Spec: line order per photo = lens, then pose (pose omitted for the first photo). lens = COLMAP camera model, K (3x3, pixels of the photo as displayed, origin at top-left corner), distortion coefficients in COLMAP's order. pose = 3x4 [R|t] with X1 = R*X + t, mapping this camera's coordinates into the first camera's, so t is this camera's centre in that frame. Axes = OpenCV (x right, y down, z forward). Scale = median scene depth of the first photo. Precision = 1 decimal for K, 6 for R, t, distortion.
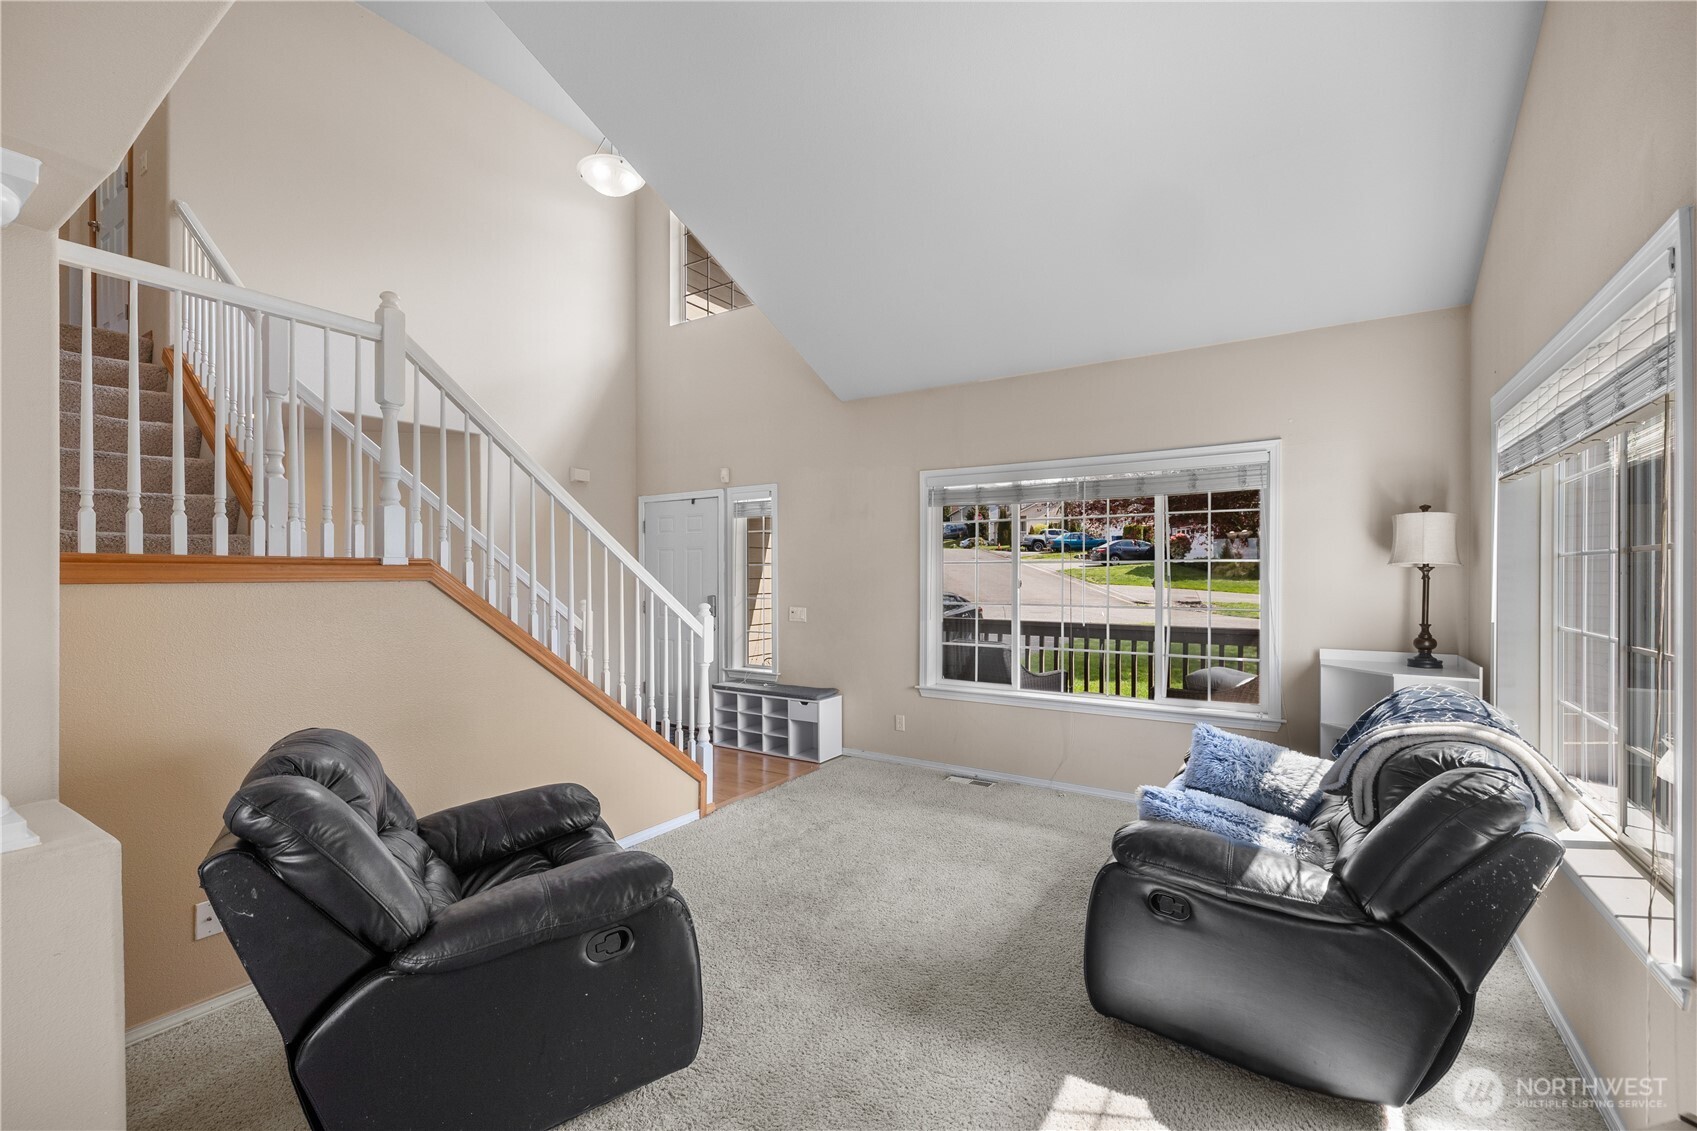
lens RADIAL K [[728.2, 0, 841.3], [0, 728.2, 570.9], [0, 0, 1]] dist [0.000076, -0.000001]
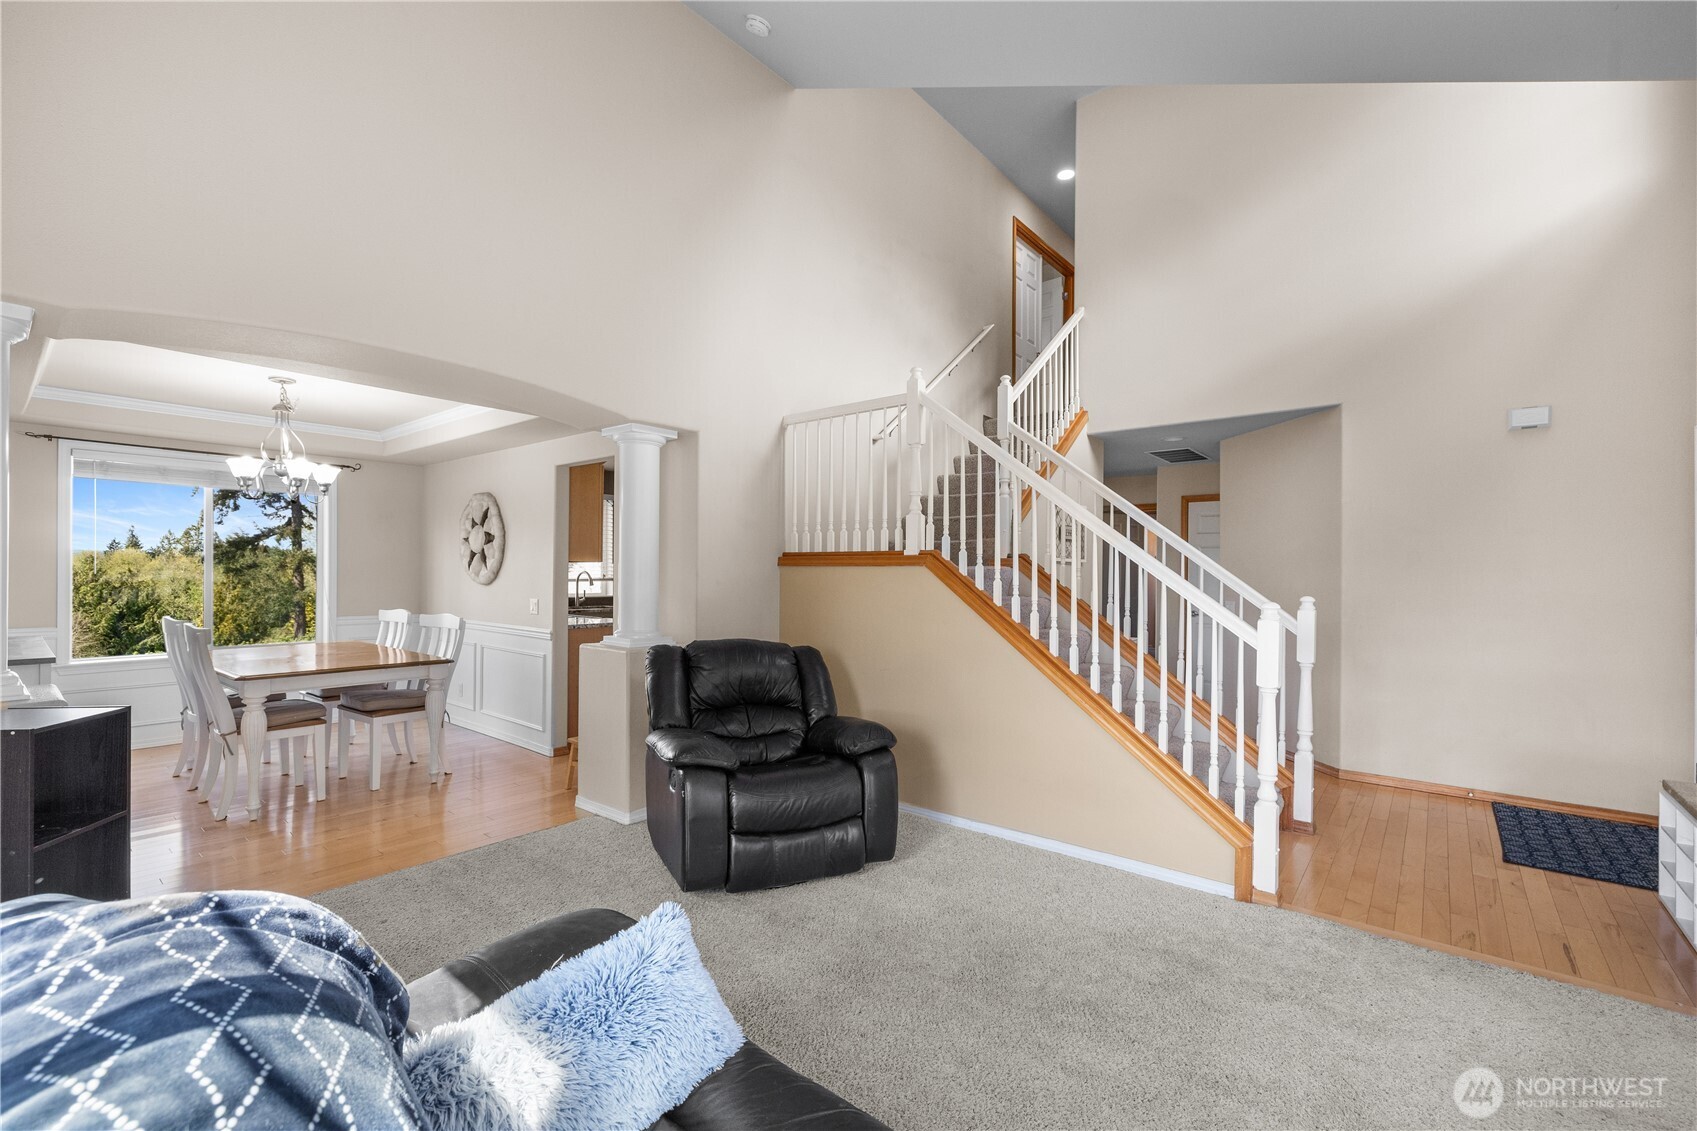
lens RADIAL K [[716.7, 0, 845.6], [0, 716.7, 567.4], [0, 0, 1]] dist [-0.001044, 0.000300]
pose [[-0.107294, -0.002384, -0.994225, 0.796718], [-0.010720, 0.999942, -0.001241, 0.018423], [0.994170, 0.010525, -0.107313, 0.985384]]
